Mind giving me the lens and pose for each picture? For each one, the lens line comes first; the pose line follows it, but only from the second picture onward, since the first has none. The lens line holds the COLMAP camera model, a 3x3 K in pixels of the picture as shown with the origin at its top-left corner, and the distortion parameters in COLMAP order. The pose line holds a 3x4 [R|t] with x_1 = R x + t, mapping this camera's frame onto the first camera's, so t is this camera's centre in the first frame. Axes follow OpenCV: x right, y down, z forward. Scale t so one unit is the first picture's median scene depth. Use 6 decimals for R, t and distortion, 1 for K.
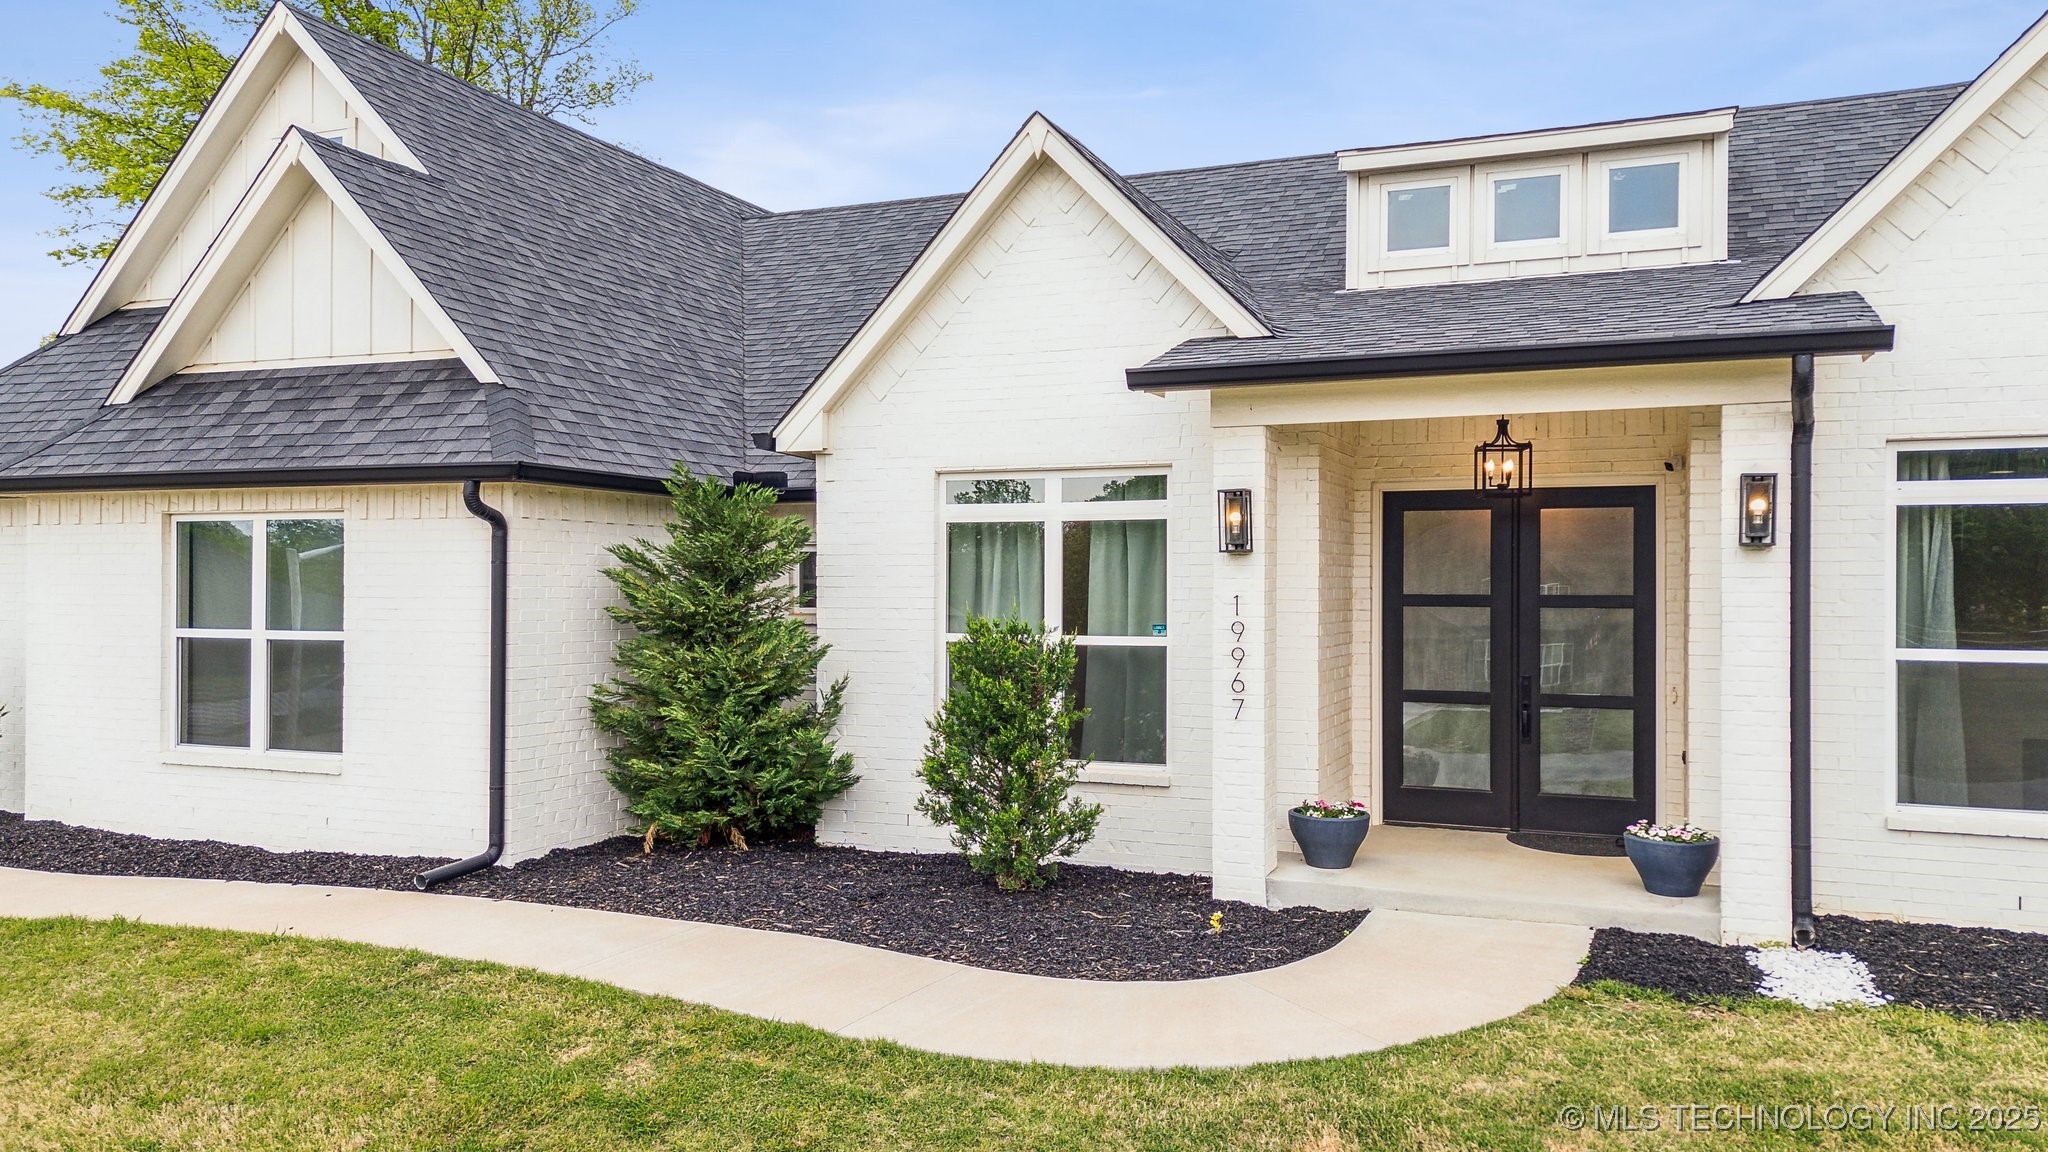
lens RADIAL K [[1497.6, 0, 1029.4], [0, 1497.6, 574.0], [0, 0, 1]] dist [0.076186, -0.073357]
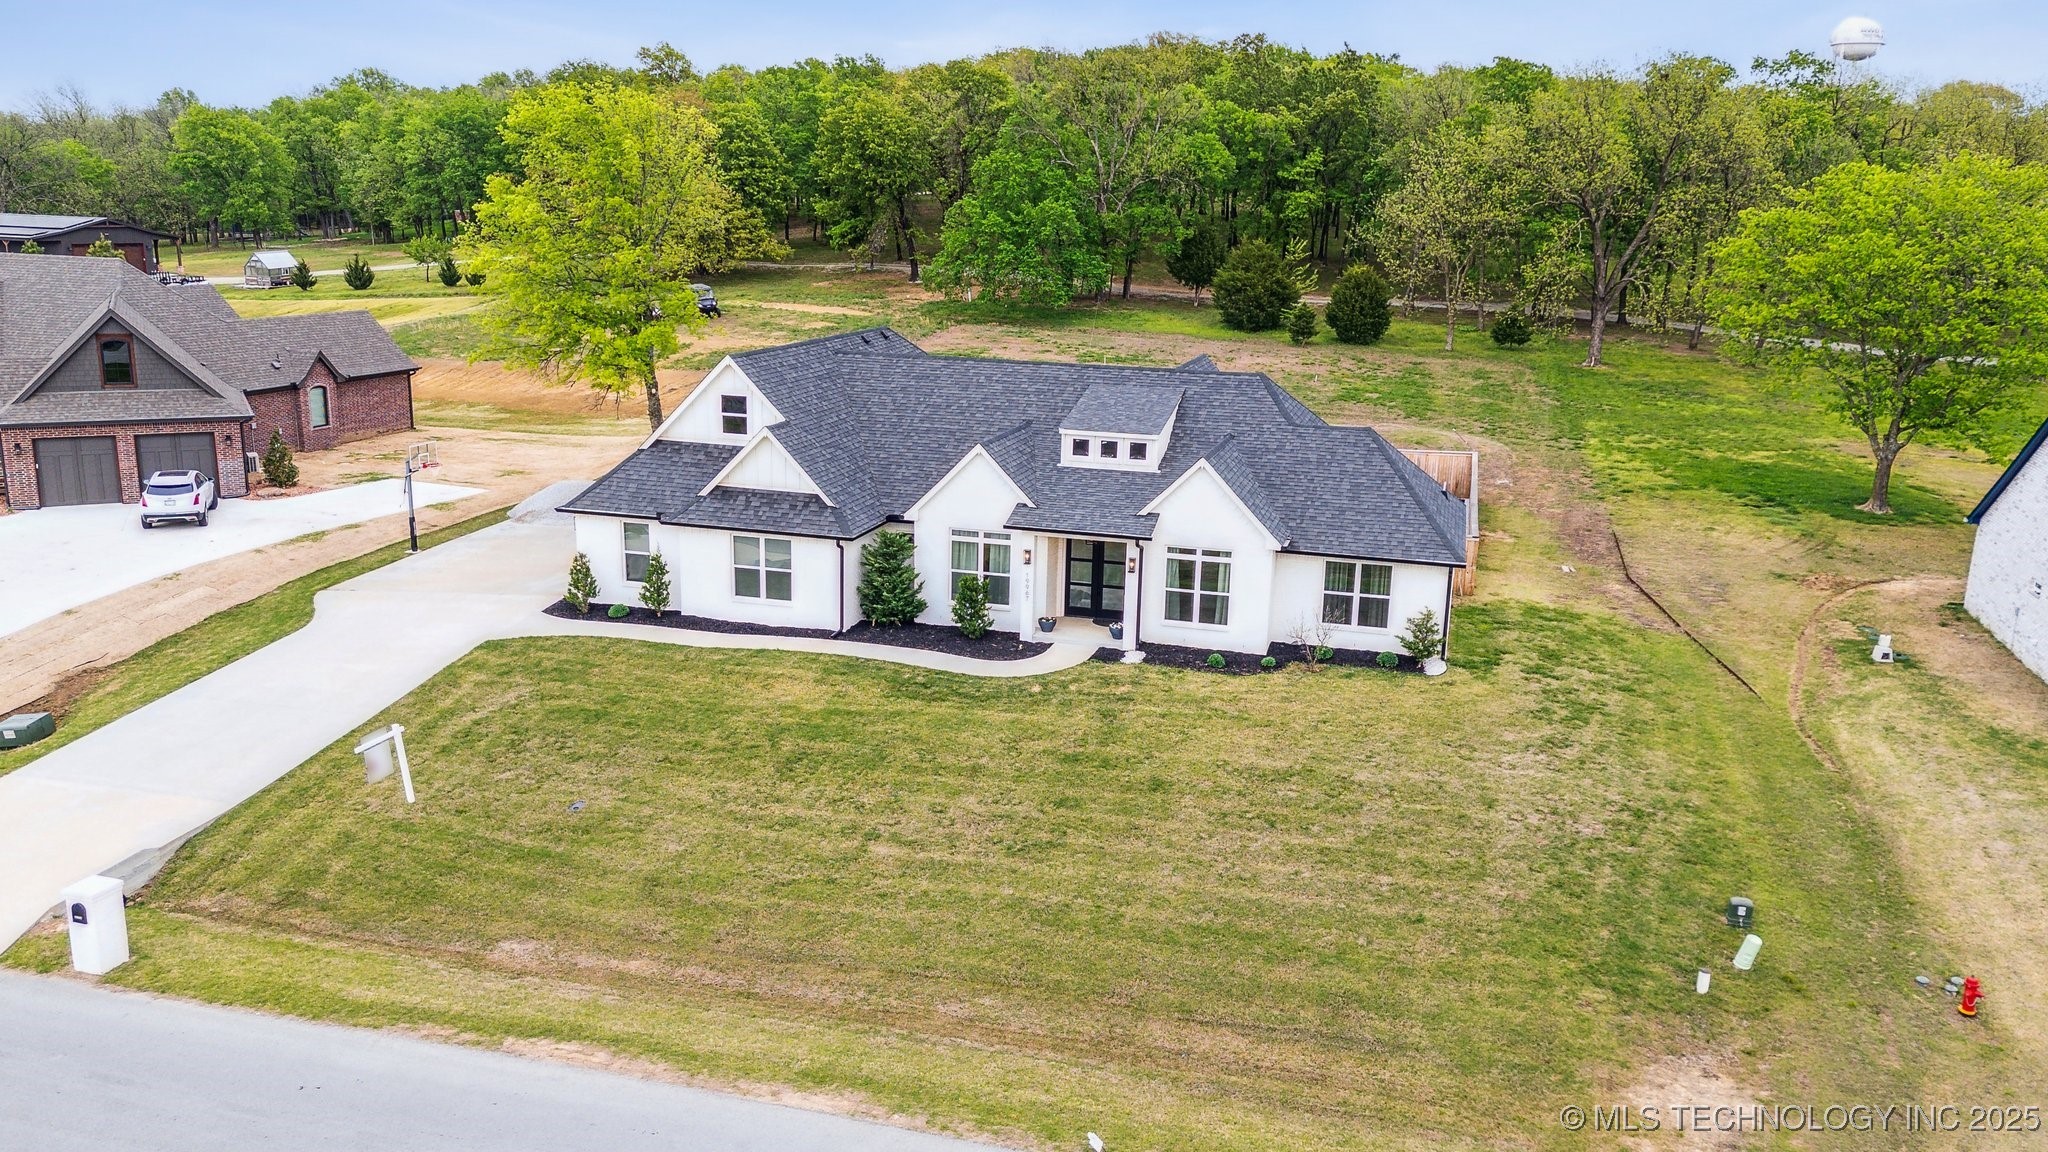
lens RADIAL K [[1509.5, 0, 1023.5], [0, 1509.5, 567.4], [0, 0, 1]] dist [0.093257, -0.103731]
pose [[0.992417, -0.009180, 0.122577, -0.358939], [-0.020630, 0.970623, 0.239717, -0.925902], [-0.121176, -0.240428, 0.963073, -2.826225]]
